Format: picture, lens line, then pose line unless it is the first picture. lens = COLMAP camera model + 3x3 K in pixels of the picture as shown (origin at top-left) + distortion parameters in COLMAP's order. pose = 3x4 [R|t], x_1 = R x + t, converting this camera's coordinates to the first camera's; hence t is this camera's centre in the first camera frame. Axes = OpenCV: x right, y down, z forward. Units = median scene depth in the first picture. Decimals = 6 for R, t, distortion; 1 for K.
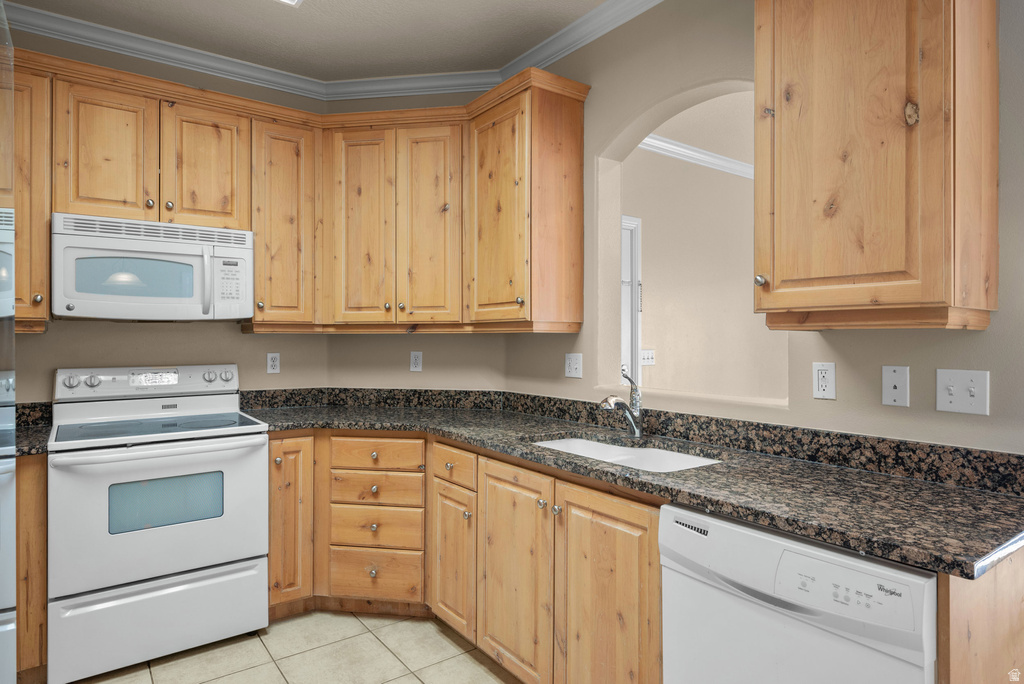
lens RADIAL K [[590.0, 0, 511.3], [0, 590.0, 335.1], [0, 0, 1]] dist [-0.007209, -0.001757]
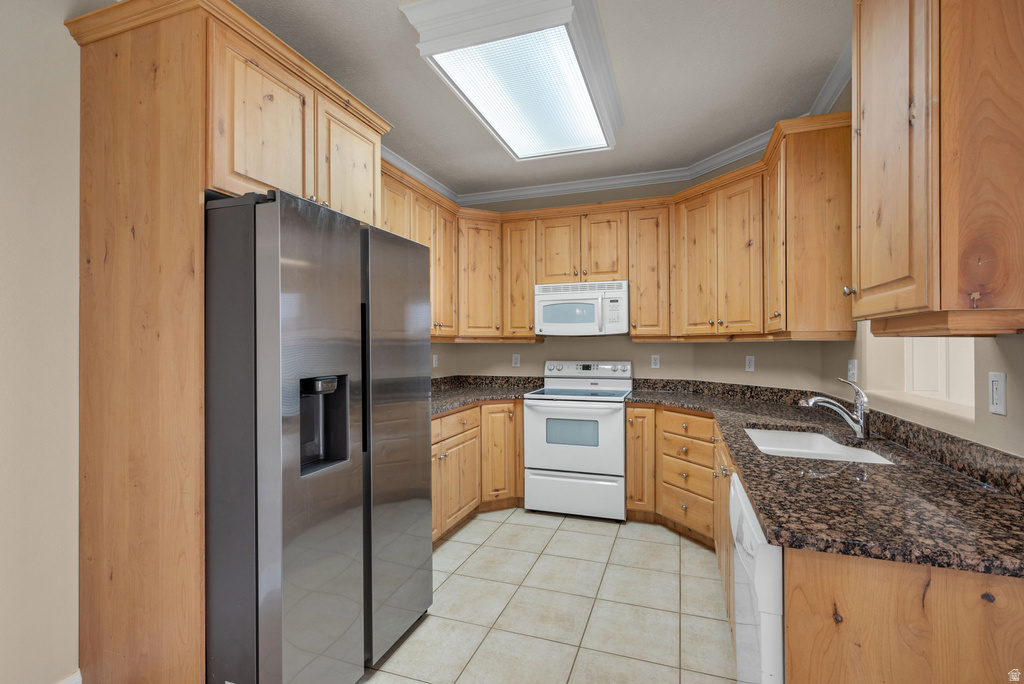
lens RADIAL K [[469.9, 0, 514.6], [0, 469.9, 343.2], [0, 0, 1]] dist [0.000398, -0.001105]
pose [[0.559032, -0.004159, -0.829136, 0.492238], [0.004279, 0.999989, -0.002131, 0.000748], [0.829135, -0.002356, 0.559043, 0.007952]]
